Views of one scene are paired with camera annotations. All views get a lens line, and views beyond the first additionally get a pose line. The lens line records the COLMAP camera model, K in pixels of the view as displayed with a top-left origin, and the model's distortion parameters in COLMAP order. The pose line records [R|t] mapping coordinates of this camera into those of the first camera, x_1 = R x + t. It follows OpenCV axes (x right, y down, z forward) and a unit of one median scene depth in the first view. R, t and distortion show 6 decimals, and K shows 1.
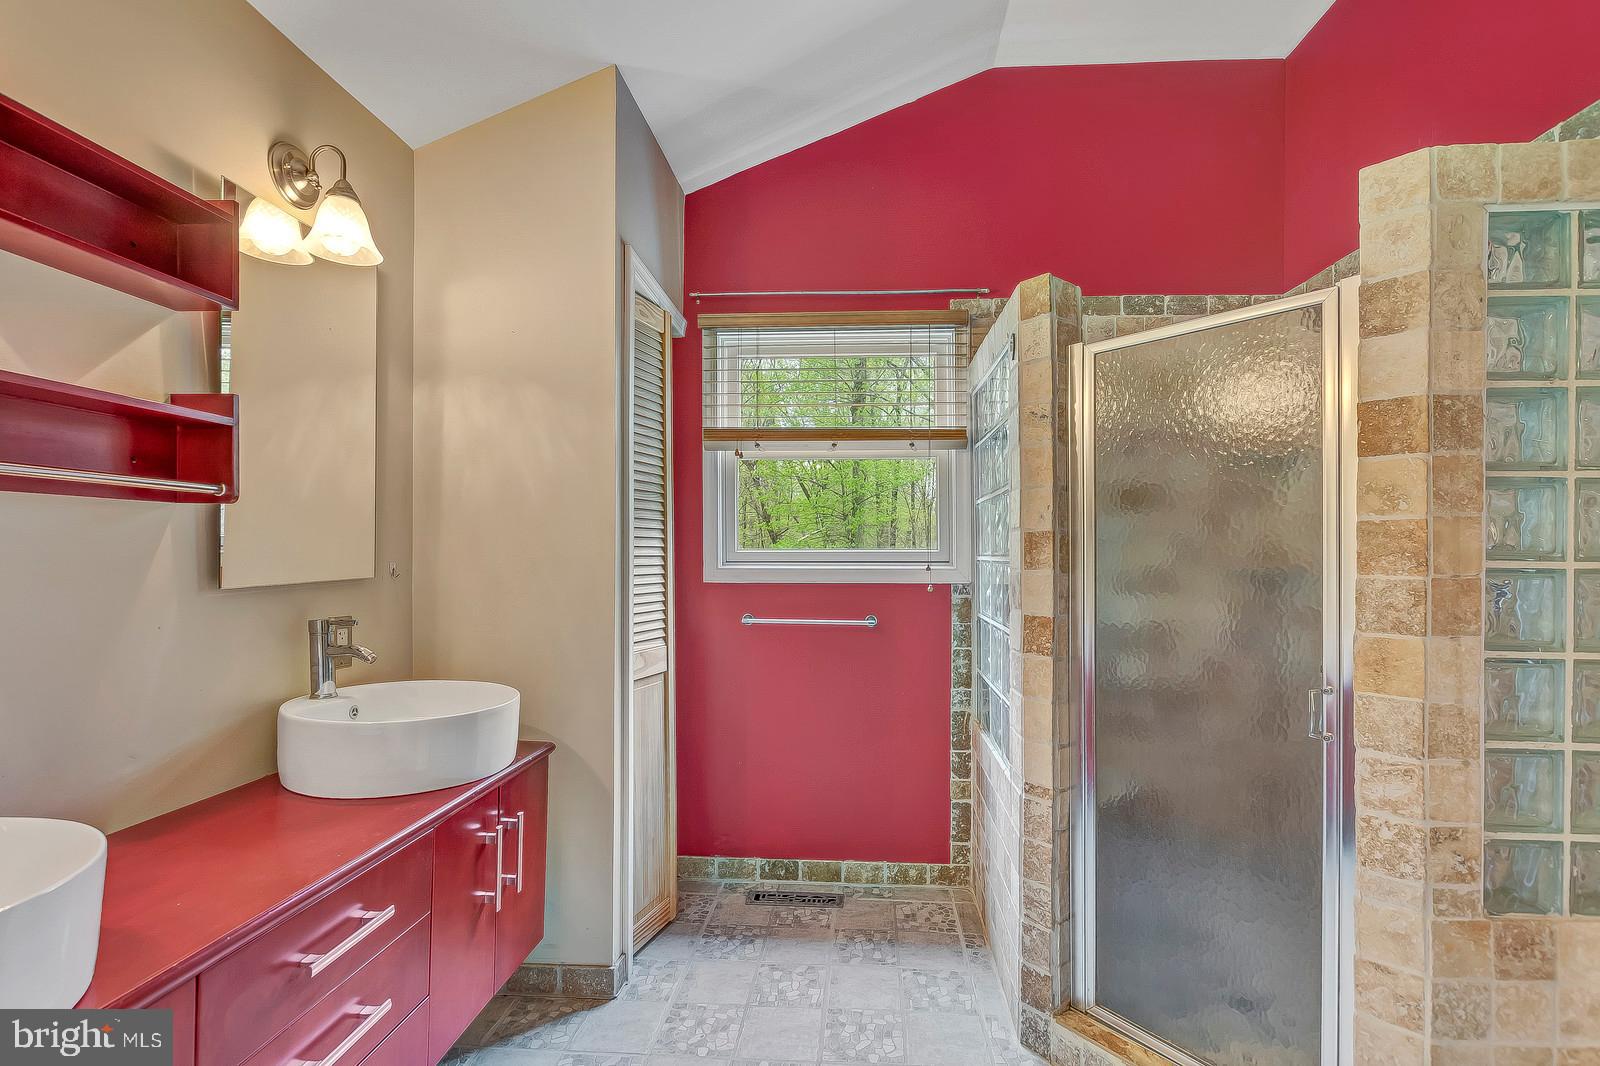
lens RADIAL K [[736.1, 0, 806.5], [0, 736.1, 545.6], [0, 0, 1]] dist [0.002177, -0.002941]
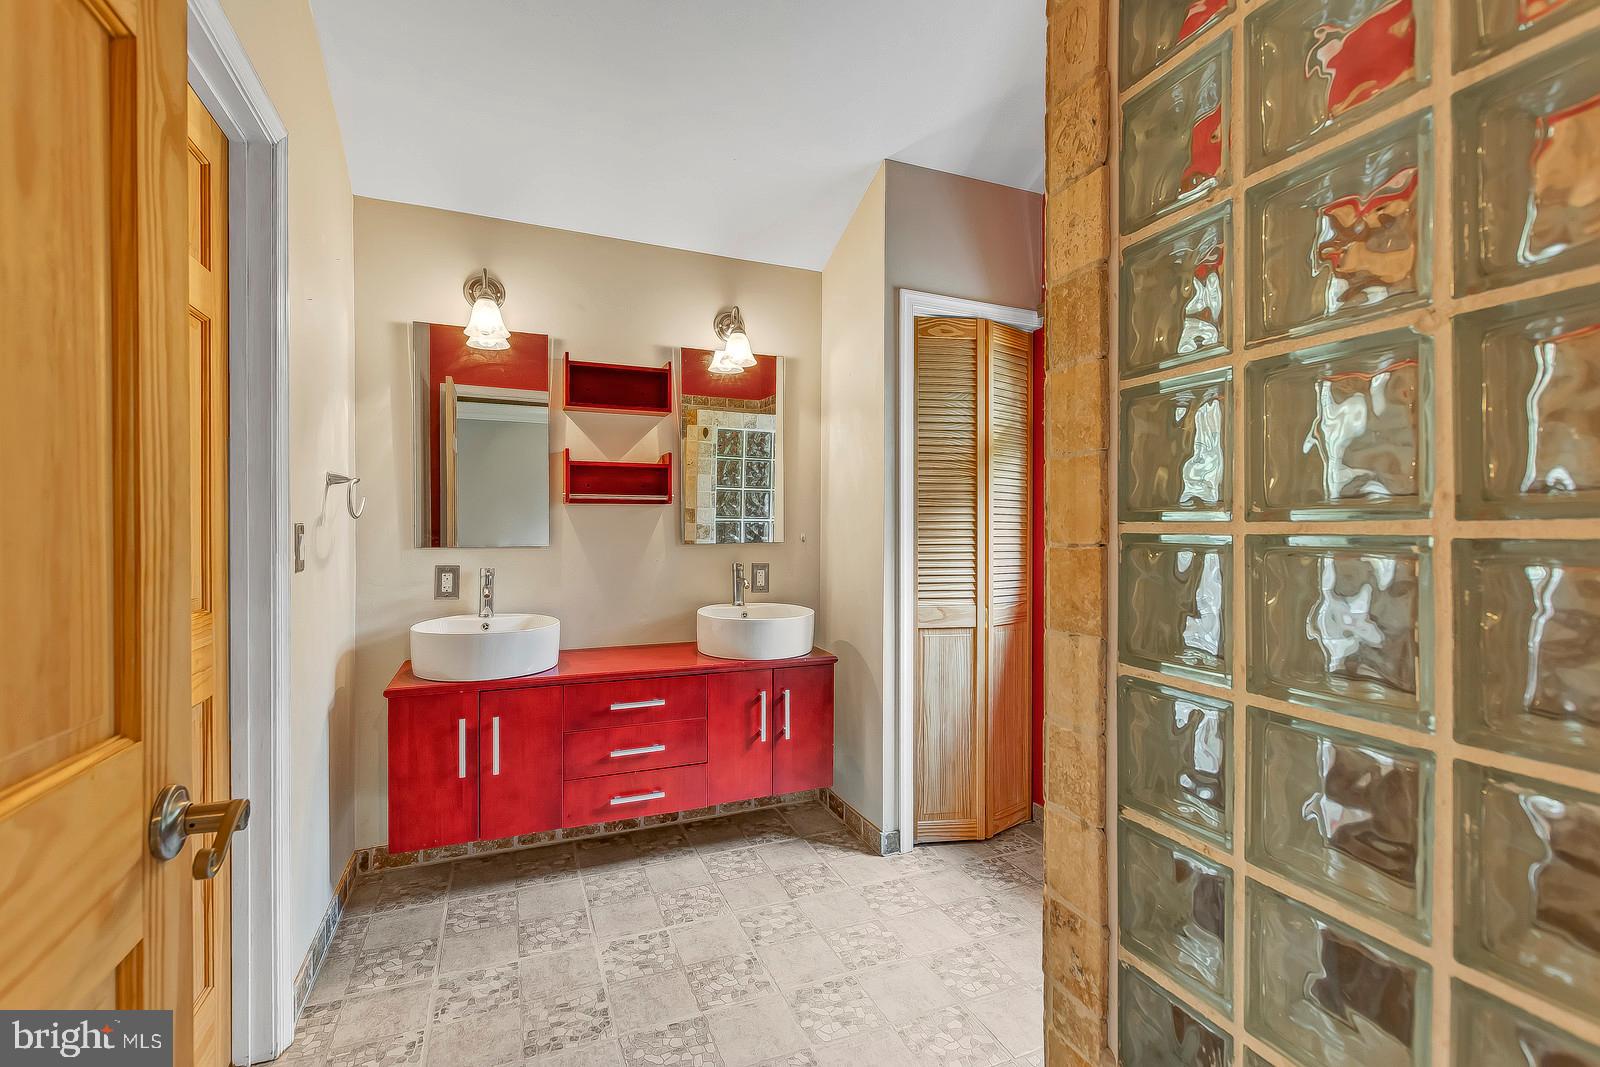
lens RADIAL K [[736.1, 0, 801.1], [0, 736.1, 534.7], [0, 0, 1]] dist [0.002177, -0.002941]
pose [[0.410310, 0.000568, -0.911946, 1.252027], [0.011744, 0.999914, 0.005907, 0.021779], [0.911871, -0.013133, 0.410267, 0.440529]]
